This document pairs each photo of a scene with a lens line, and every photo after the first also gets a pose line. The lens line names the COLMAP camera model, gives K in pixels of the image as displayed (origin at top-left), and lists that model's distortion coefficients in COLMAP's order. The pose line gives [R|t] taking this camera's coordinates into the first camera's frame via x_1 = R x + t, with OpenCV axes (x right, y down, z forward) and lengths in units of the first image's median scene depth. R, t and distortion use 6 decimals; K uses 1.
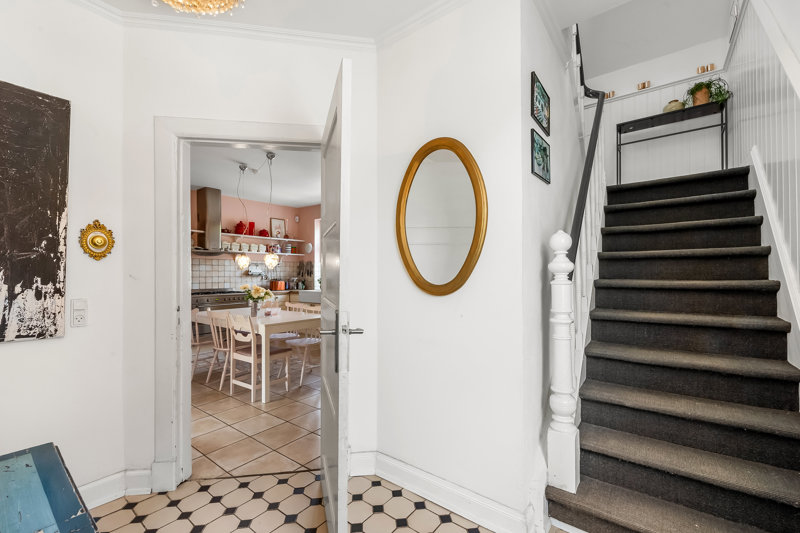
lens RADIAL K [[335.1, 0, 405.3], [0, 335.1, 273.7], [0, 0, 1]] dist [0.000477, -0.000166]
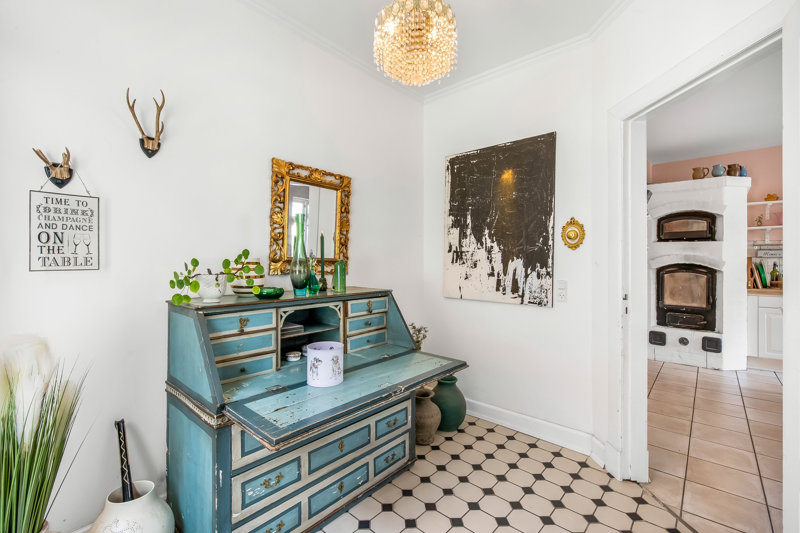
lens RADIAL K [[352.1, 0, 400.1], [0, 352.1, 262.3], [0, 0, 1]] dist [0.000691, 0.000044]
pose [[-0.081451, 0.003793, -0.996670, 0.122204], [0.000167, 0.999993, 0.003792, -0.000053], [0.996677, 0.000142, -0.081451, 0.137174]]
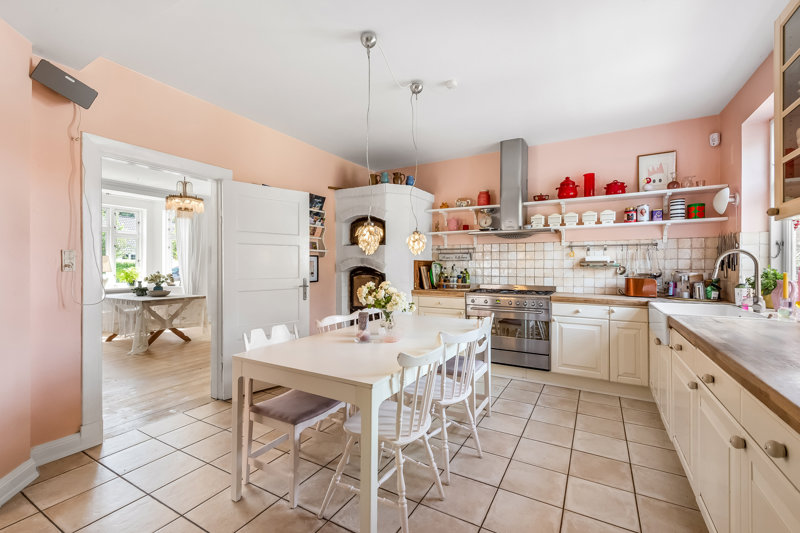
lens RADIAL K [[344.5, 0, 400.0], [0, 344.5, 266.5], [0, 0, 1]] dist [0.015607, -0.000539]
pose [[0.120668, 0.006033, -0.992675, 0.096266], [0.000364, 0.999981, 0.006122, 0.001342], [0.992693, -0.001100, 0.120663, 0.627331]]
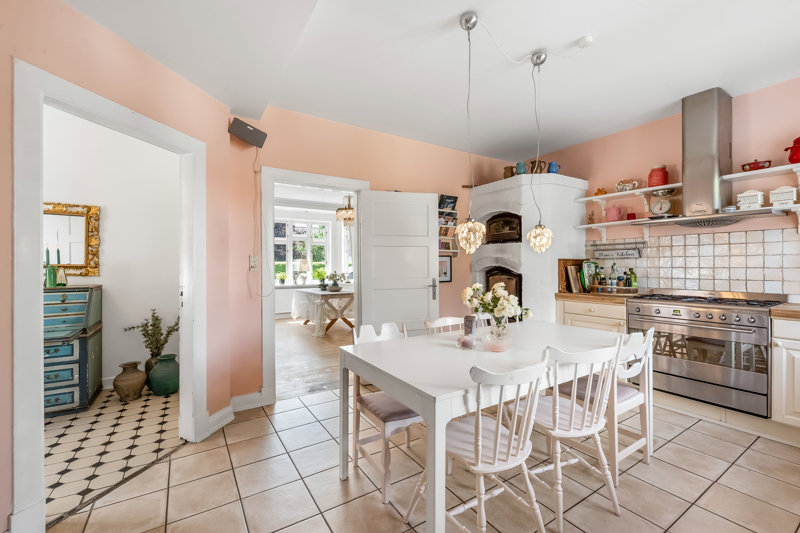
lens RADIAL K [[338.6, 0, 400.0], [0, 338.6, 266.5], [0, 0, 1]] dist [0.014186, -0.008367]
pose [[-0.356817, 0.007592, -0.934143, 0.062766], [0.008182, 0.999954, 0.005002, 0.001153], [0.934139, -0.005858, -0.356863, 0.693383]]
